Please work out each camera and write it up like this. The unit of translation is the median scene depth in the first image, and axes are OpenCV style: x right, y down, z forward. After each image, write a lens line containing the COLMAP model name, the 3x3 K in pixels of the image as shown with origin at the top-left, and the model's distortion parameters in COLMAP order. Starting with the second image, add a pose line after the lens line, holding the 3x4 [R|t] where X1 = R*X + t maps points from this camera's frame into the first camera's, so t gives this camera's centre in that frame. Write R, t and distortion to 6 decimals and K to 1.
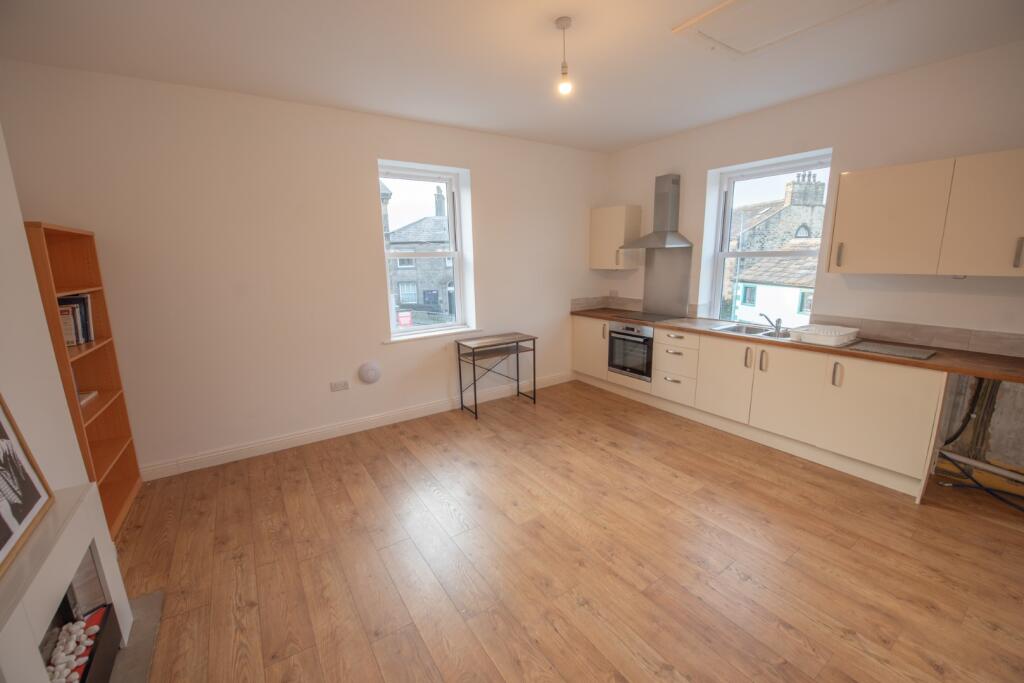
lens RADIAL K [[407.3, 0, 512.0], [0, 407.3, 341.5], [0, 0, 1]] dist [-0.008771, -0.000101]
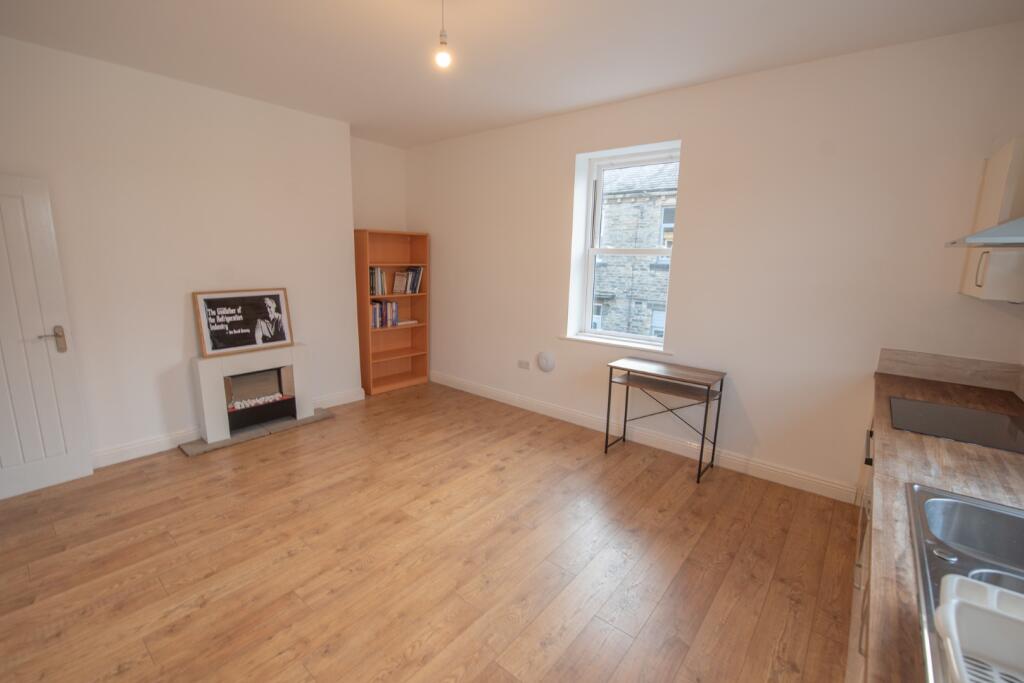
lens RADIAL K [[442.7, 0, 512.0], [0, 442.7, 341.5], [0, 0, 1]] dist [-0.014478, -0.000009]
pose [[0.287654, 0.206612, -0.935183, 0.776939], [-0.220292, 0.964545, 0.145340, -0.136203], [0.932055, 0.164206, 0.322970, 0.610723]]
